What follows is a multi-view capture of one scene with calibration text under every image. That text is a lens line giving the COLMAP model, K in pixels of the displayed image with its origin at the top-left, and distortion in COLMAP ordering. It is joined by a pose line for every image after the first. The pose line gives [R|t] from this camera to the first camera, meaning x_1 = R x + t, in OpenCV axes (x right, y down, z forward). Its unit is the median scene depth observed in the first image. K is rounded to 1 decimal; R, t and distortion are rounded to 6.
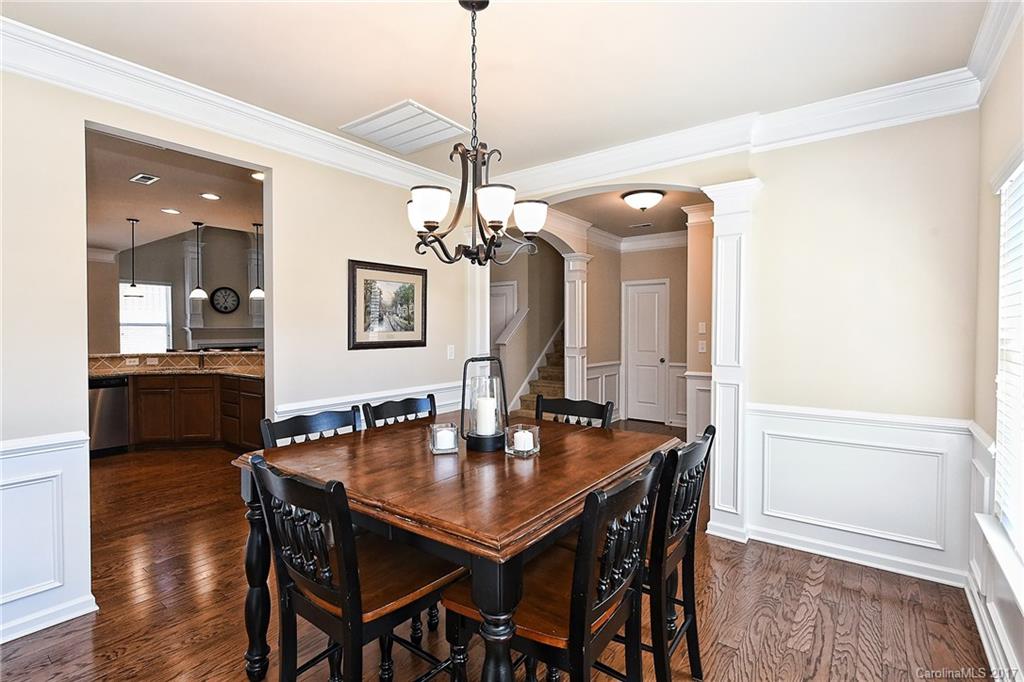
lens RADIAL K [[481.4, 0, 520.5], [0, 481.4, 339.6], [0, 0, 1]] dist [0.004158, 0.000259]
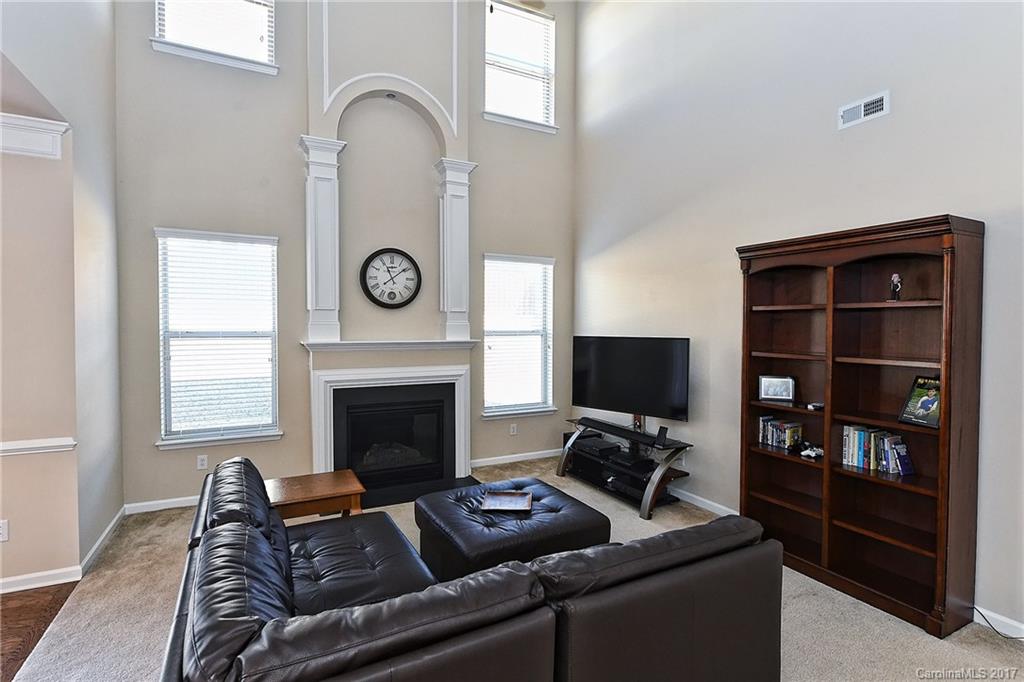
lens RADIAL K [[501.1, 0, 515.7], [0, 501.1, 334.7], [0, 0, 1]] dist [0.005129, 0.000240]
pose [[0.893196, 0.016435, -0.449367, -0.326263], [-0.017090, 0.999851, 0.002599, -0.035681], [0.449343, 0.005358, 0.893343, 0.688962]]
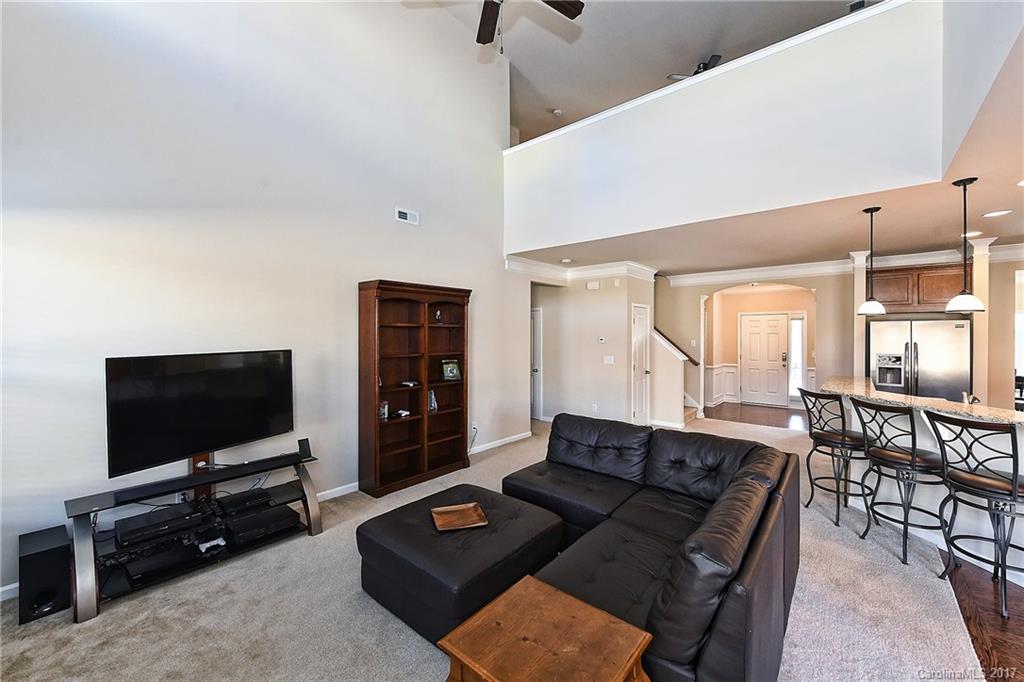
lens RADIAL K [[405.1, 0, 517.2], [0, 405.1, 335.5], [0, 0, 1]] dist [-0.000686, -0.000777]
pose [[0.063803, -0.001318, 0.997962, -0.717647], [0.023045, 0.999734, -0.000153, -0.041636], [-0.997696, 0.023008, 0.063816, 0.914983]]
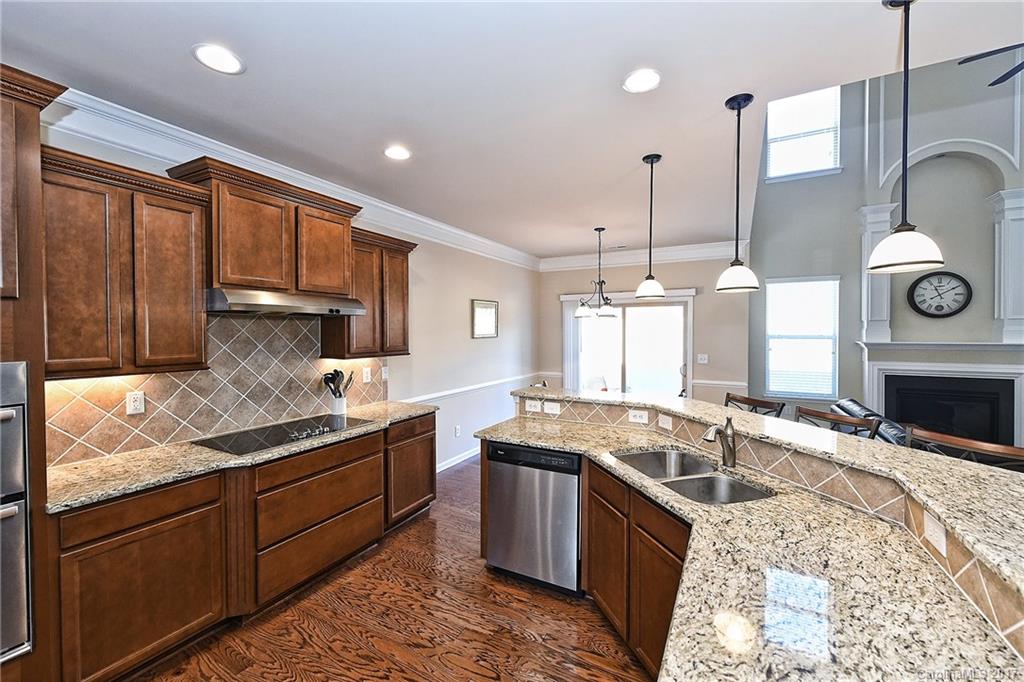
lens RADIAL K [[405.1, 0, 511.4], [0, 405.1, 337.7], [0, 0, 1]] dist [-0.000686, -0.000777]
pose [[0.130114, 0.016232, -0.991366, -0.214538], [-0.022070, 0.999666, 0.013472, -0.027533], [0.991253, 0.020126, 0.130429, 0.464705]]
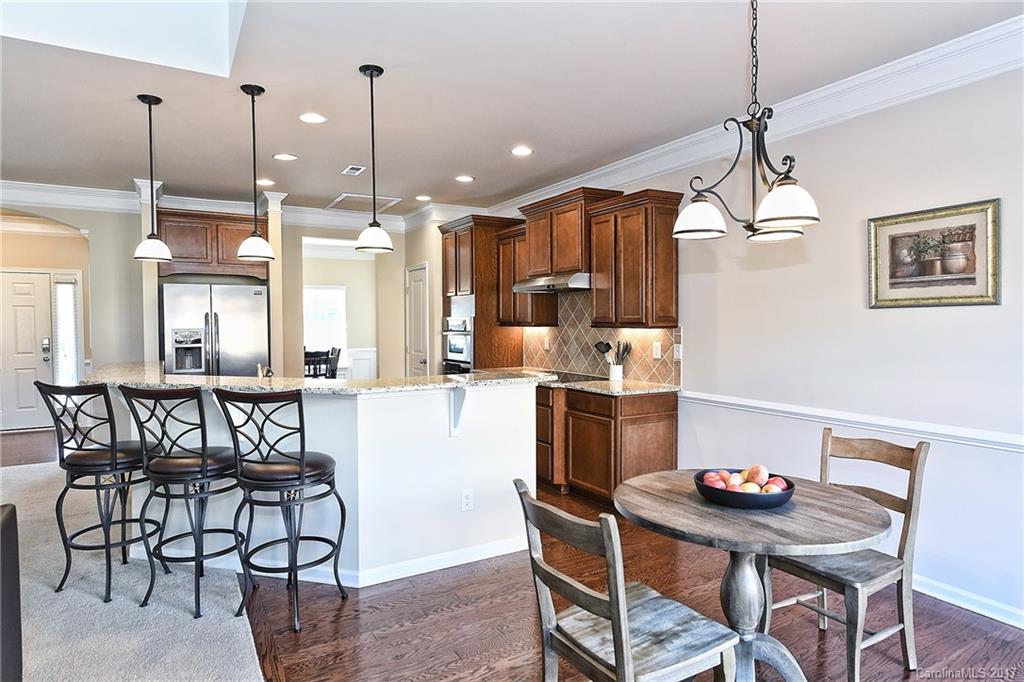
lens RADIAL K [[597.7, 0, 509.4], [0, 597.7, 338.6], [0, 0, 1]] dist [0.005532, -0.000958]
pose [[-0.914124, -0.005924, 0.405392, -0.671797], [0.016659, 0.998500, 0.052155, -0.022086], [-0.405092, 0.054429, -0.912654, 0.862012]]
